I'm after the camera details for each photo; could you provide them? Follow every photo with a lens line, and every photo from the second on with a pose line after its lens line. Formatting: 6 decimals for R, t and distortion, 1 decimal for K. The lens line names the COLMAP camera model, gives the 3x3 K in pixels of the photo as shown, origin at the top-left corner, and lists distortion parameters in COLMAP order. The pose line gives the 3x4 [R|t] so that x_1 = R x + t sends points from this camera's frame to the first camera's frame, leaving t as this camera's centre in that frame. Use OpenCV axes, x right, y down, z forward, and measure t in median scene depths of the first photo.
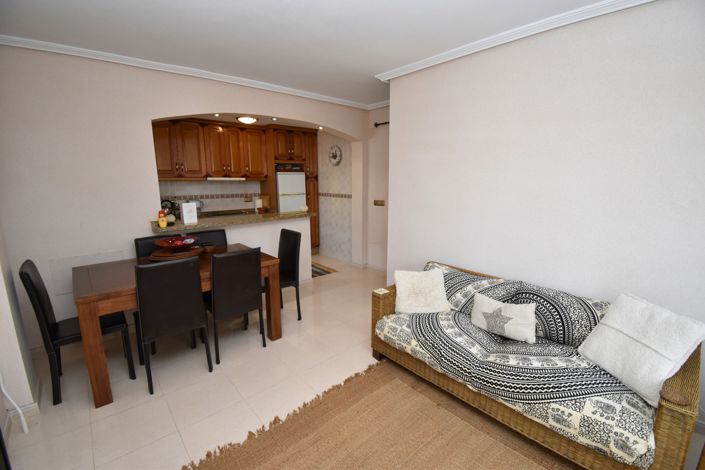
lens RADIAL K [[309.3, 0, 354.9], [0, 309.3, 234.1], [0, 0, 1]] dist [0.021666, -0.026776]
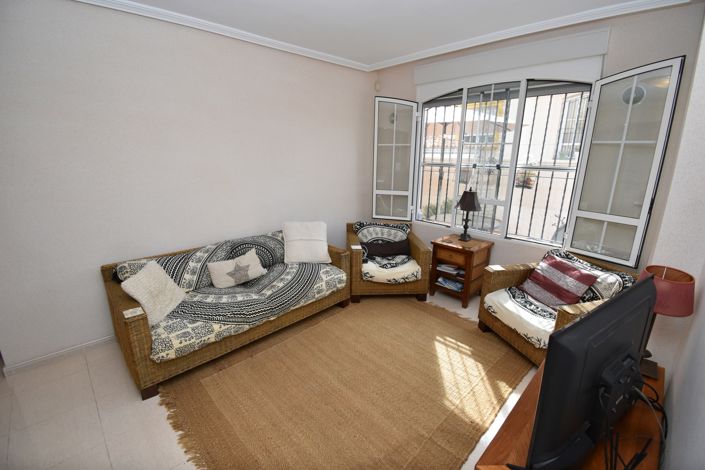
lens RADIAL K [[309.3, 0, 354.9], [0, 309.3, 234.1], [0, 0, 1]] dist [0.021666, -0.026776]
pose [[-0.051396, -0.255382, 0.965473, -0.720020], [0.177395, 0.949043, 0.260479, -0.109086], [-0.982797, 0.184657, -0.003473, 0.527121]]
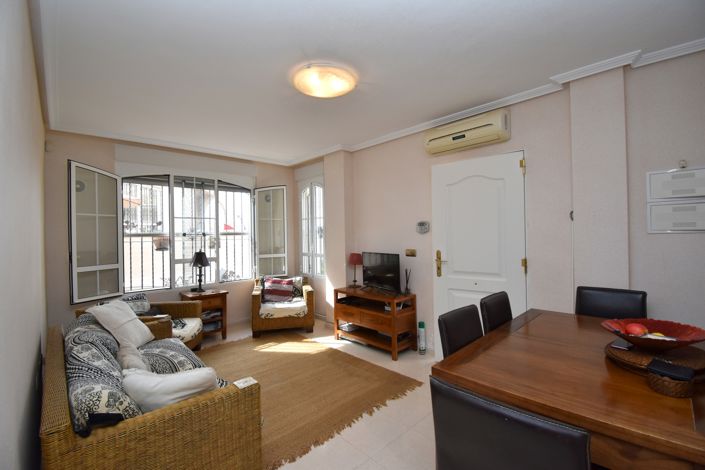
lens RADIAL K [[309.3, 0, 354.9], [0, 309.3, 234.1], [0, 0, 1]] dist [0.021666, -0.026776]
pose [[-0.999003, 0.017051, -0.041254, -0.142497], [0.009167, 0.982841, 0.184228, -0.280055], [0.043687, 0.183666, -0.982017, 1.873071]]
